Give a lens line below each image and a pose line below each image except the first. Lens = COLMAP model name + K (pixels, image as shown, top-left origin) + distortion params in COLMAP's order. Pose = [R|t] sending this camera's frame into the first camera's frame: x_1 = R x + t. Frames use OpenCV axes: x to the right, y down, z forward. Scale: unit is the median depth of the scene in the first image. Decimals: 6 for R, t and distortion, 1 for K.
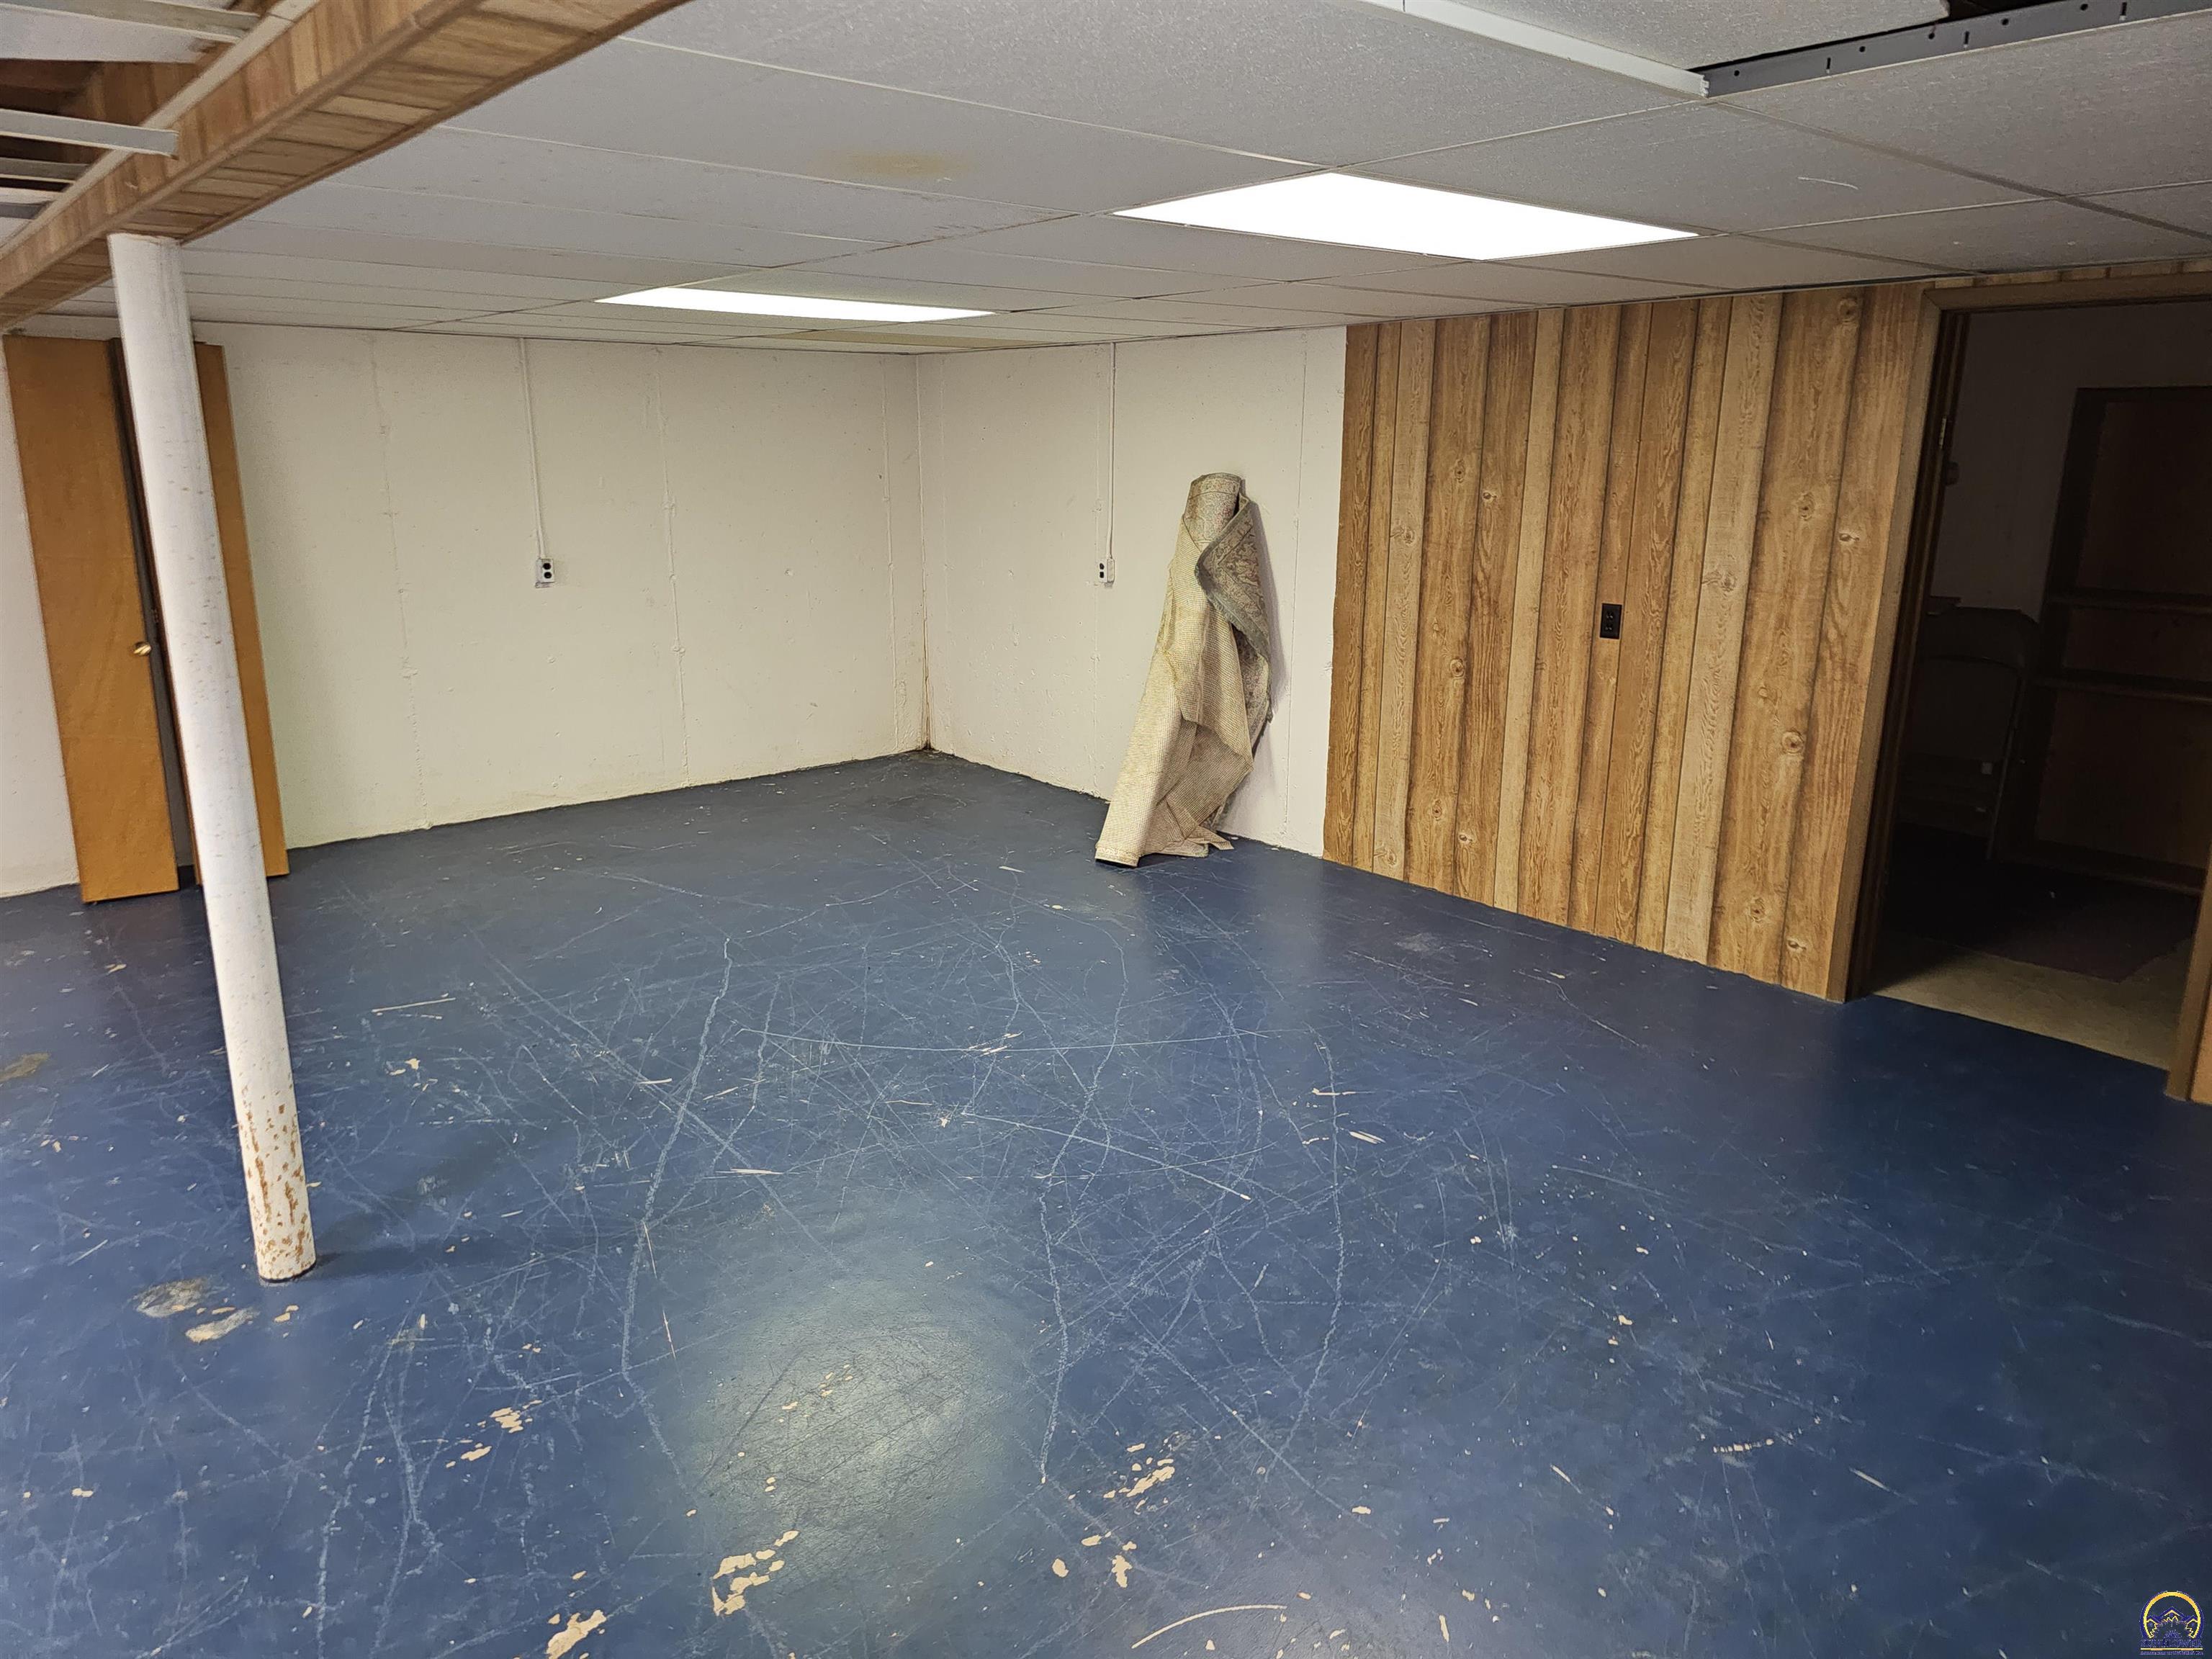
lens RADIAL K [[1493.9, 0, 1100.1], [0, 1493.9, 822.8], [0, 0, 1]] dist [0.064387, -0.061133]
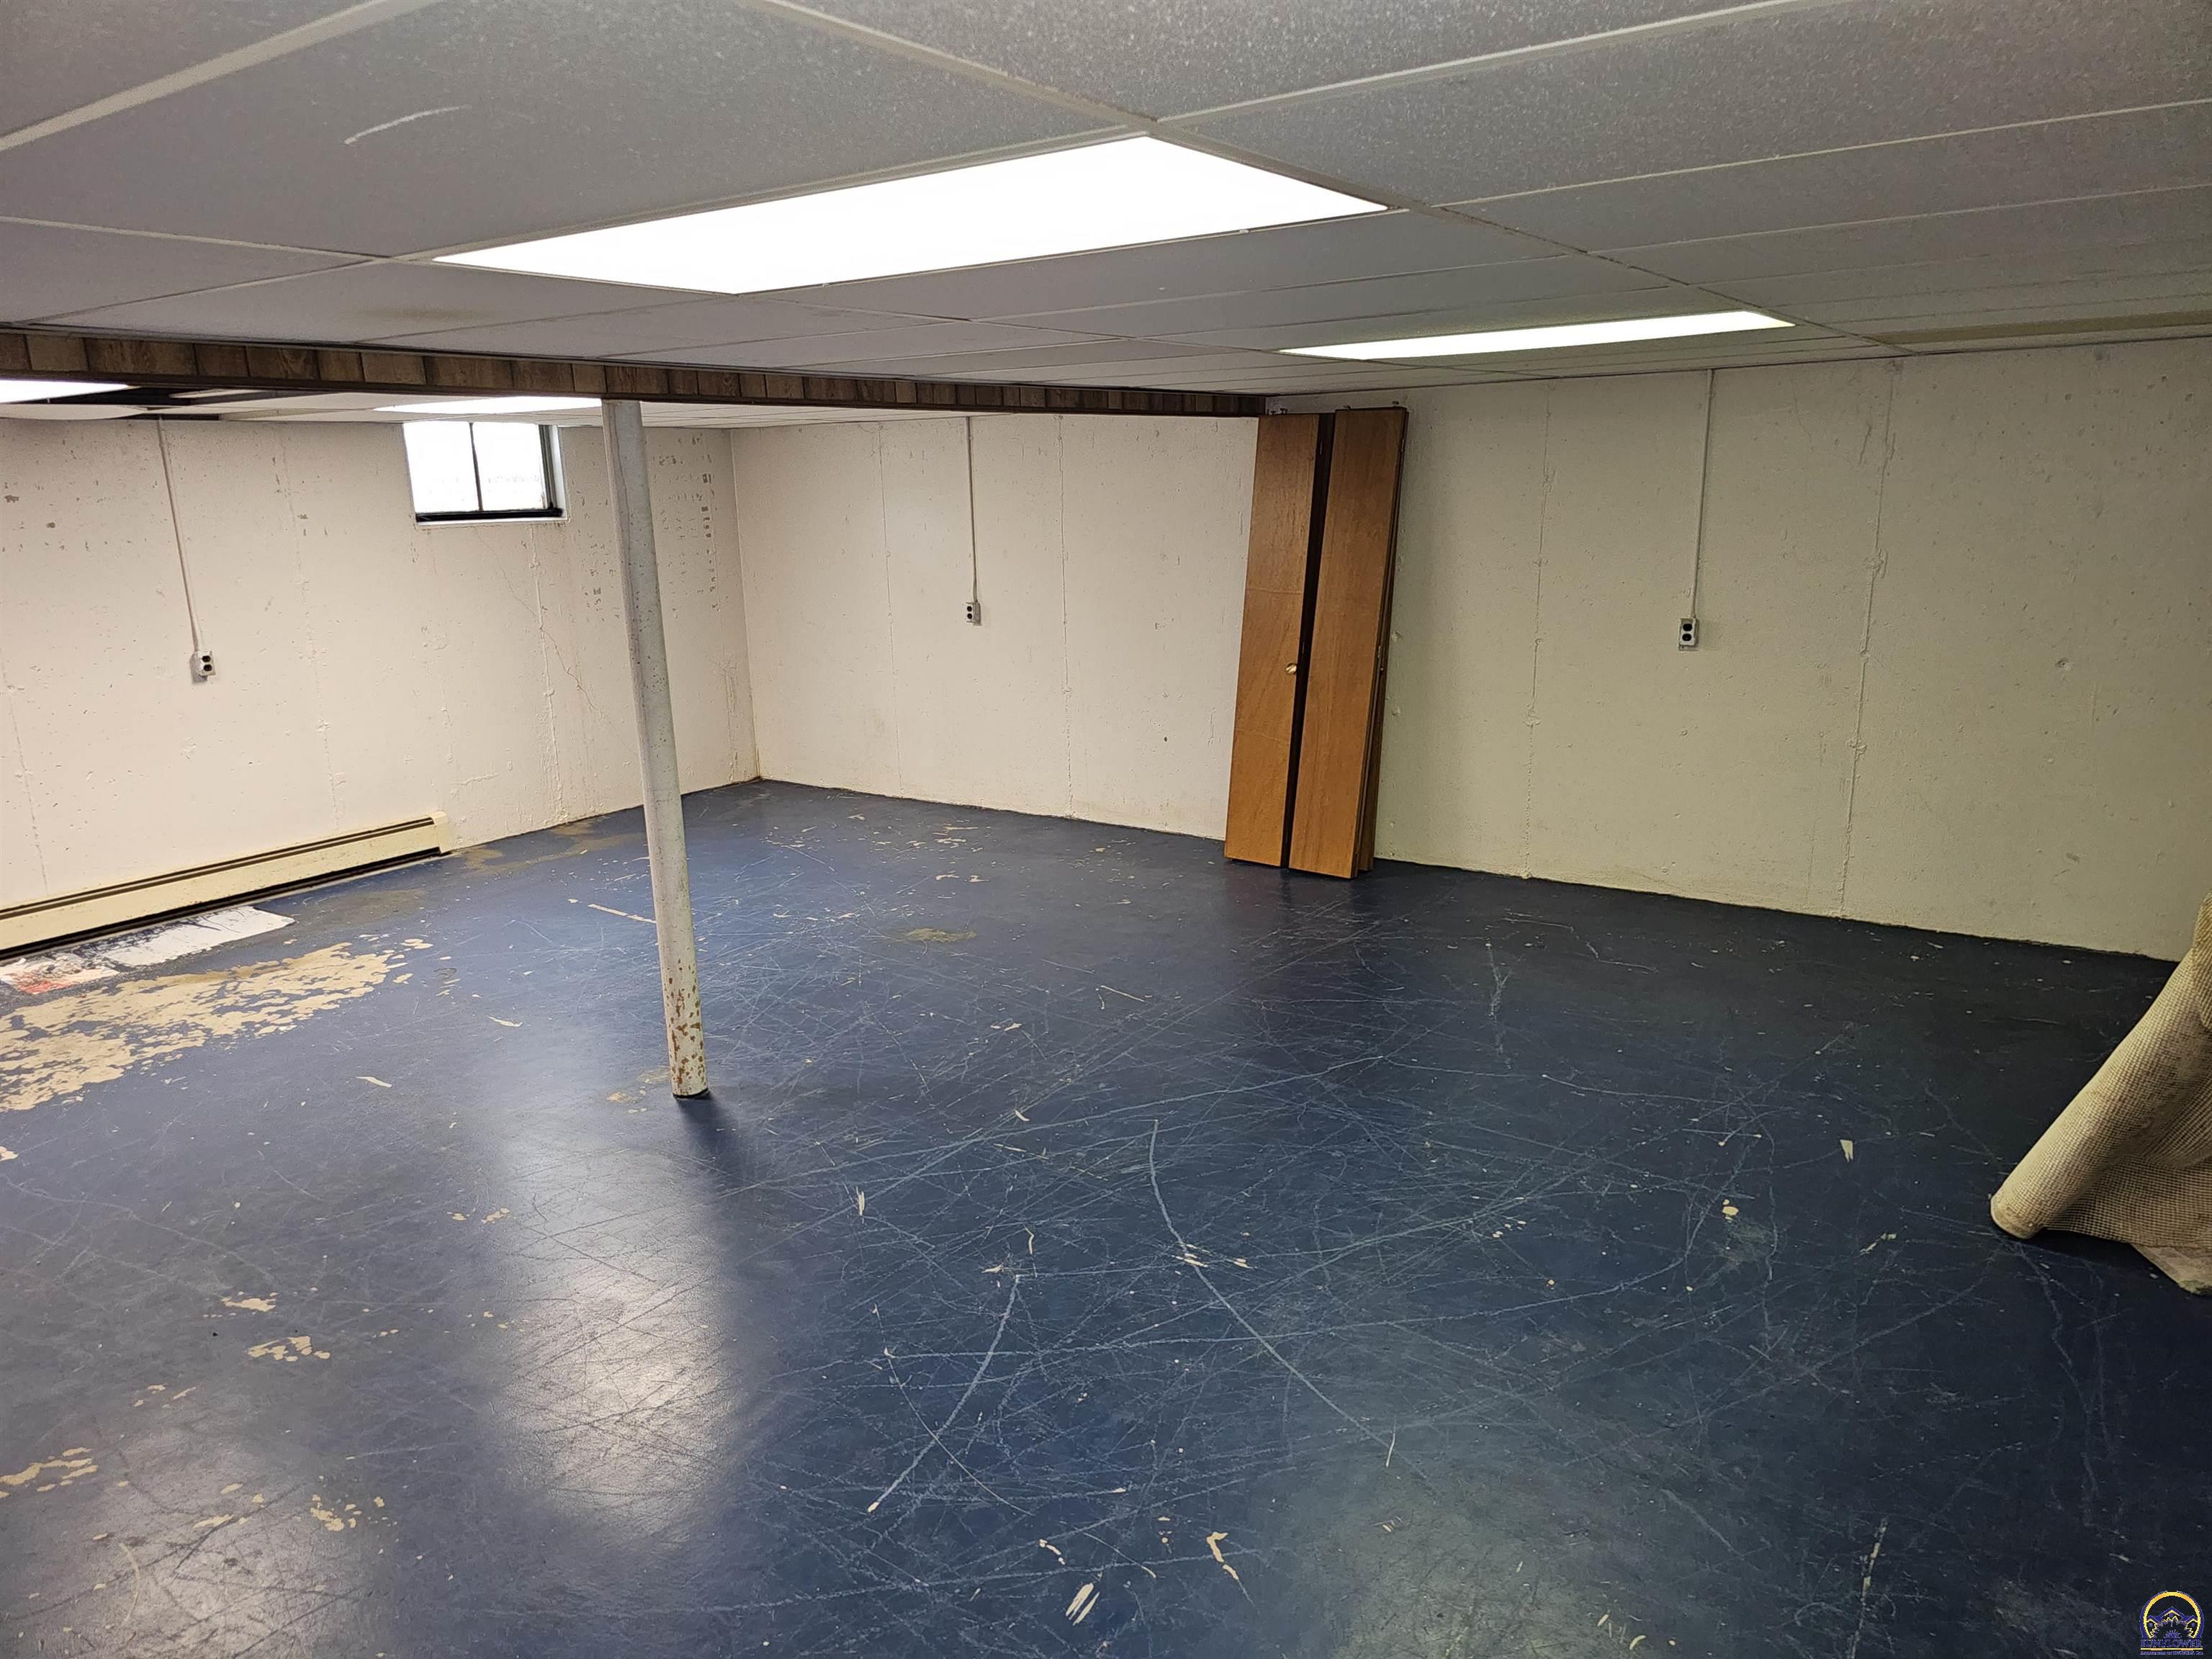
lens RADIAL K [[1493.9, 0, 1100.1], [0, 1493.9, 822.8], [0, 0, 1]] dist [0.064387, -0.061133]
pose [[0.232114, 0.211394, -0.949440, 0.649399], [-0.211878, 0.963648, 0.162759, -0.203088], [0.949332, 0.163387, 0.268466, 0.688635]]
